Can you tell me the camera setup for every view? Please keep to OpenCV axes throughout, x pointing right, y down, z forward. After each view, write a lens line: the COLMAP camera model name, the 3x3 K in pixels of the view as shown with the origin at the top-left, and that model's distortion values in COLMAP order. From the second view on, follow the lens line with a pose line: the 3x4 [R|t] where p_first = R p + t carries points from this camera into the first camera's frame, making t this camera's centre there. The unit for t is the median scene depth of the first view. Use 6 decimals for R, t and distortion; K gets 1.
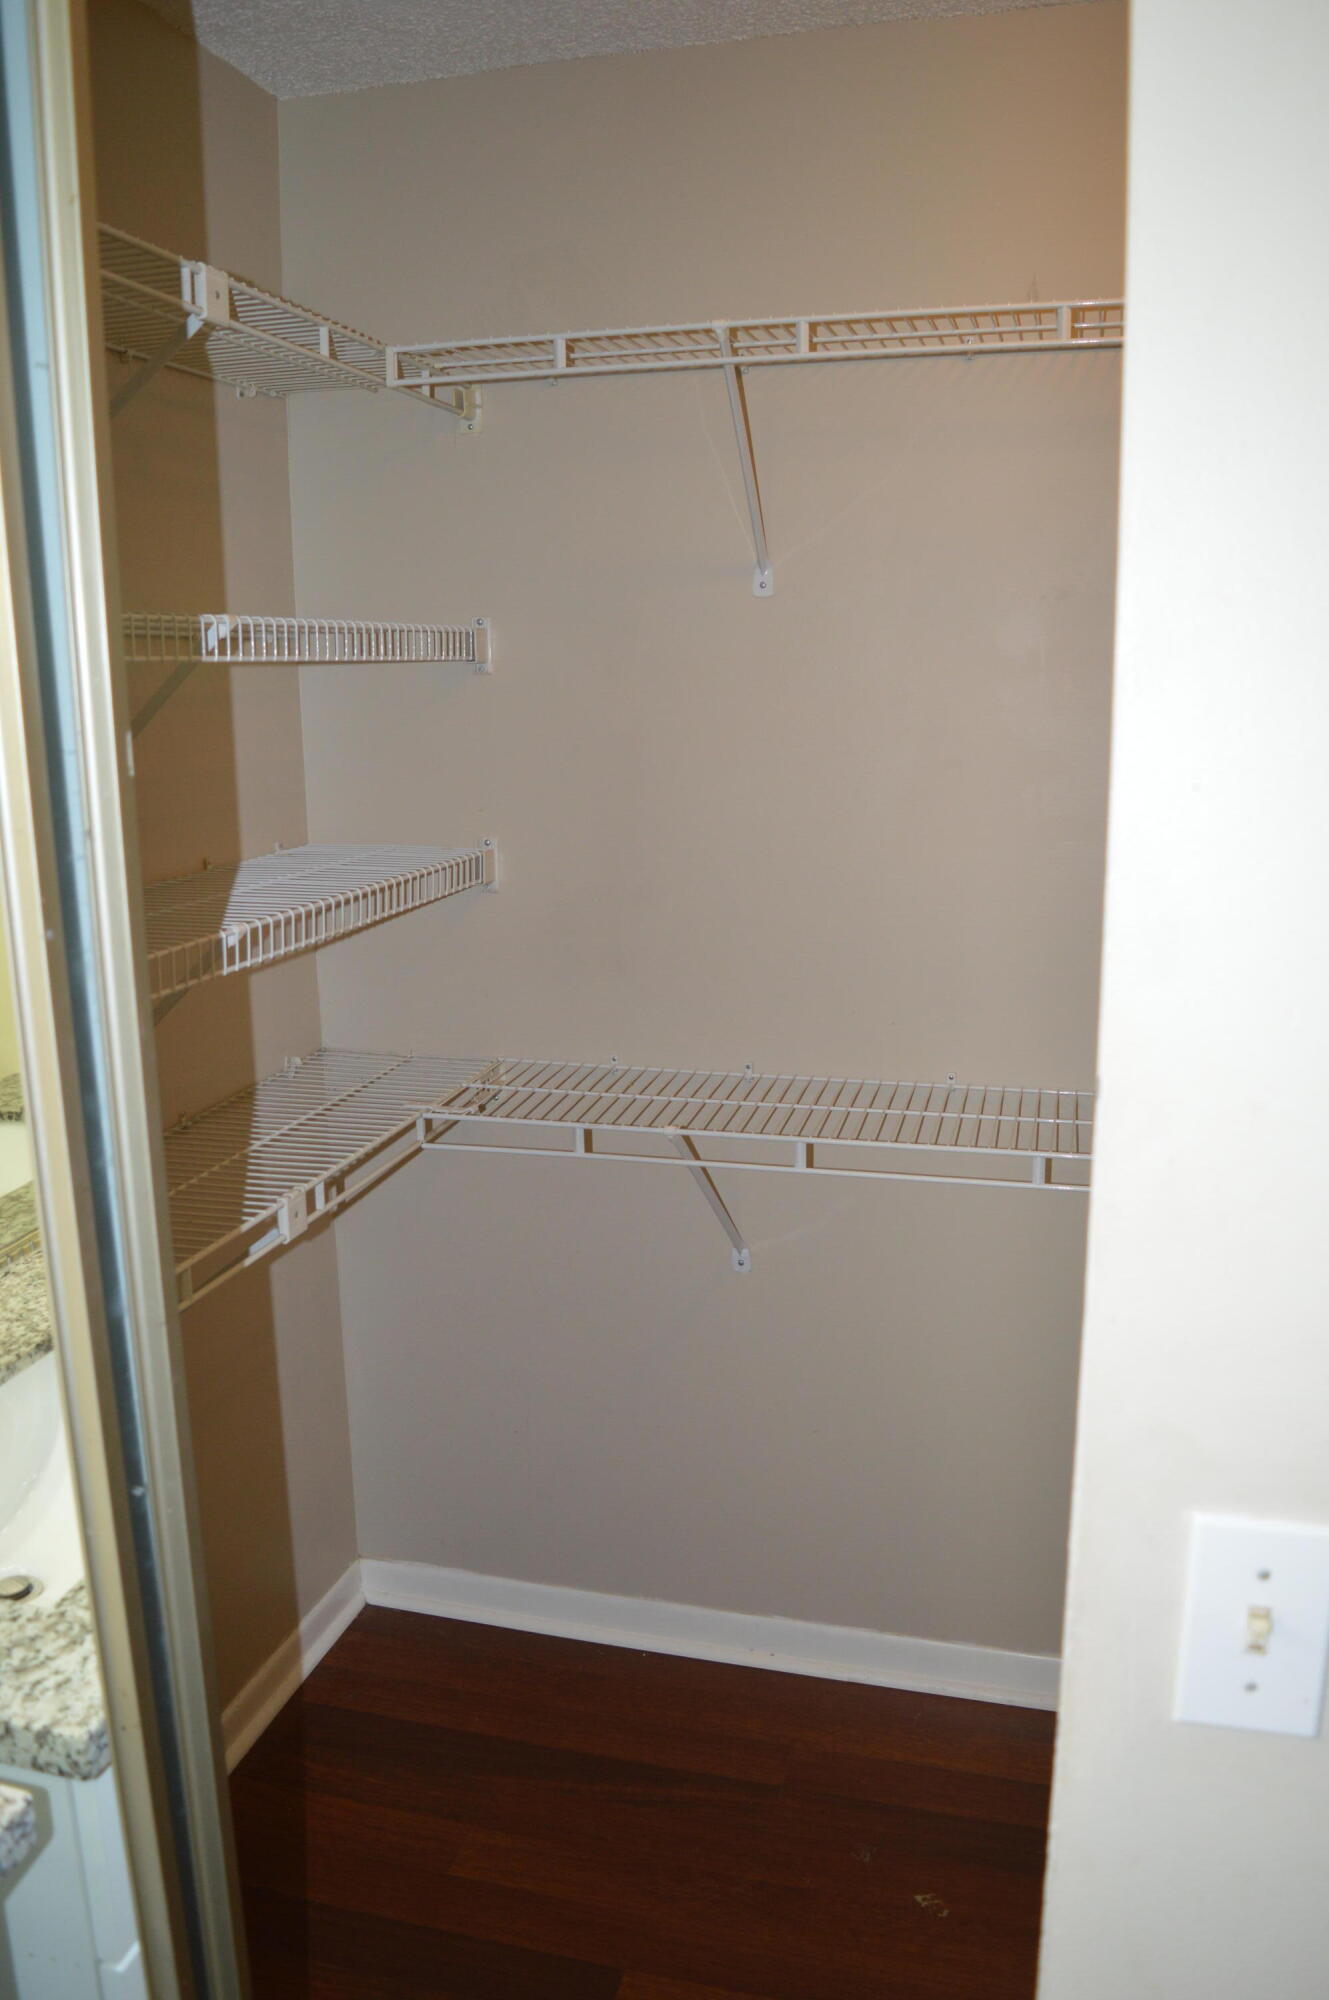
lens RADIAL K [[1586.0, 0, 669.8], [0, 1586.0, 995.0], [0, 0, 1]] dist [-0.093064, 0.018187]
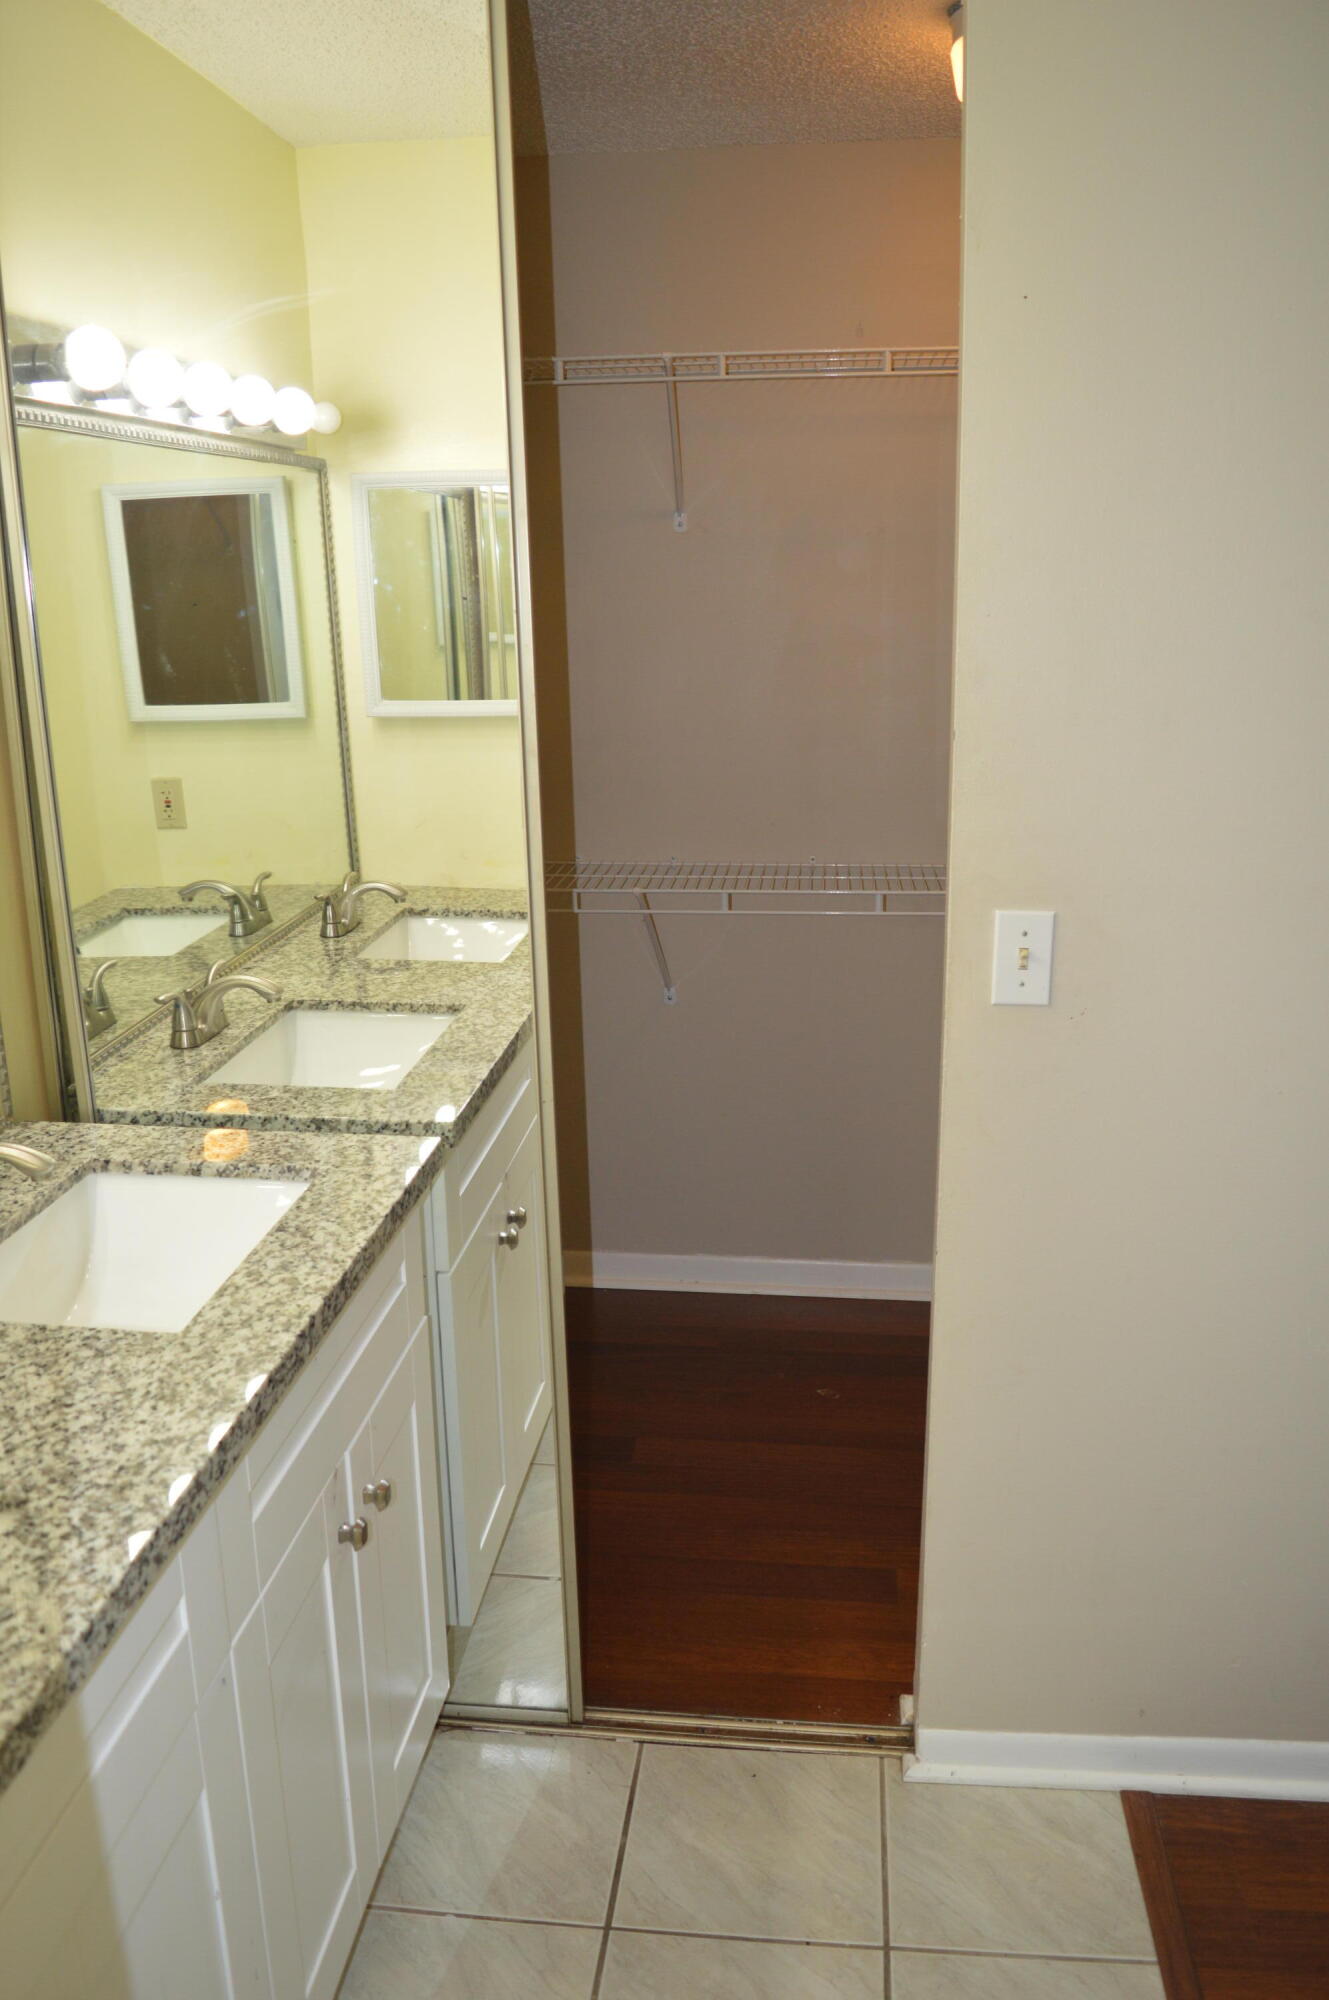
lens RADIAL K [[1586.0, 0, 660.3], [0, 1586.0, 1002.9], [0, 0, 1]] dist [-0.093064, 0.018187]
pose [[0.989367, -0.041912, 0.139269, -0.195306], [0.035038, 0.998061, 0.051445, 0.118333], [-0.141155, -0.046018, 0.988917, -0.505226]]
